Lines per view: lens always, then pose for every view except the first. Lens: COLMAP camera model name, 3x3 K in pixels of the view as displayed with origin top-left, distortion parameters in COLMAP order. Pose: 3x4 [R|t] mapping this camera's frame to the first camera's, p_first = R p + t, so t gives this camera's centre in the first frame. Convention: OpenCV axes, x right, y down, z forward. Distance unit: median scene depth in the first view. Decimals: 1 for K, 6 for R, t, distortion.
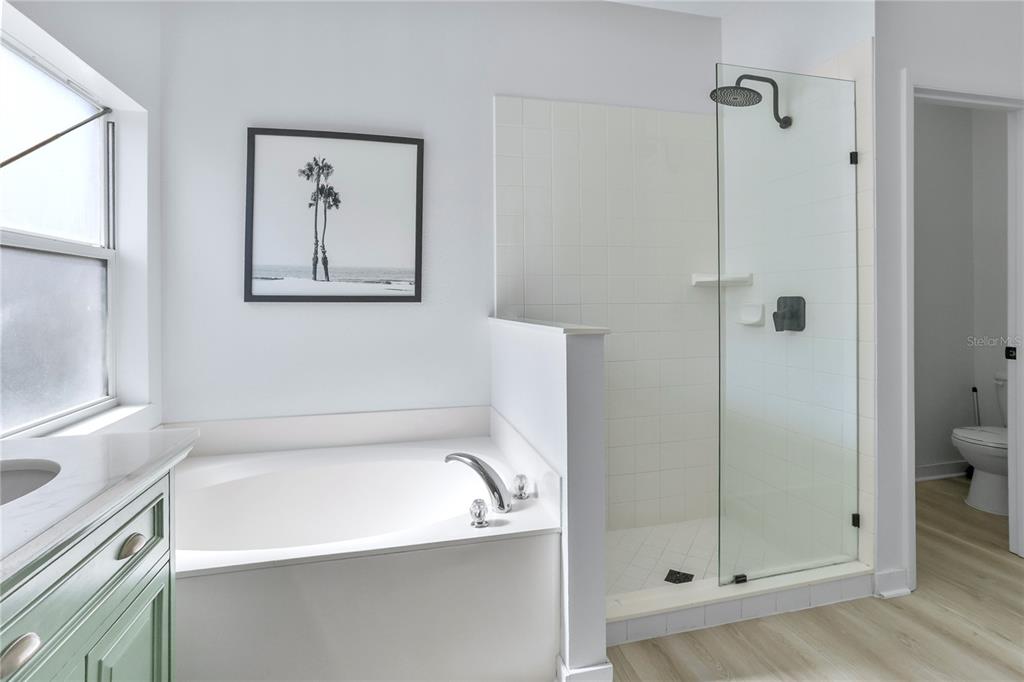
lens RADIAL K [[502.2, 0, 502.2], [0, 502.2, 301.1], [0, 0, 1]] dist [-0.028737, 0.011550]
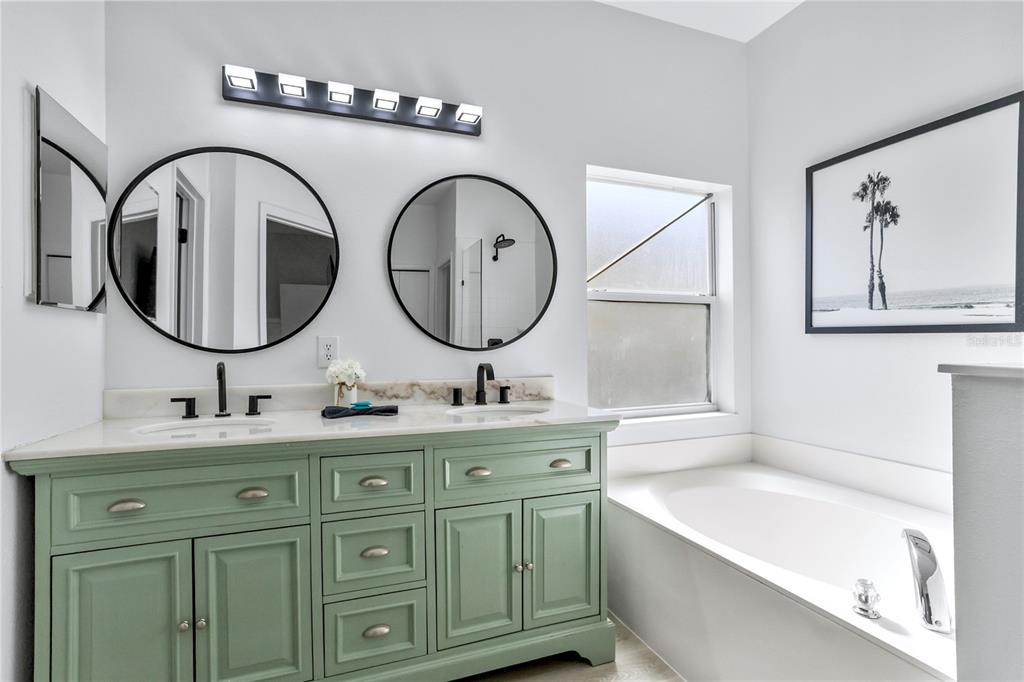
lens RADIAL K [[502.2, 0, 506.0], [0, 502.2, 340.8], [0, 0, 1]] dist [-0.028737, 0.011550]
pose [[0.118228, 0.006306, -0.992966, 0.444779], [0.005611, 0.999960, 0.007018, 0.005709], [0.992971, -0.006401, 0.118188, 0.233049]]
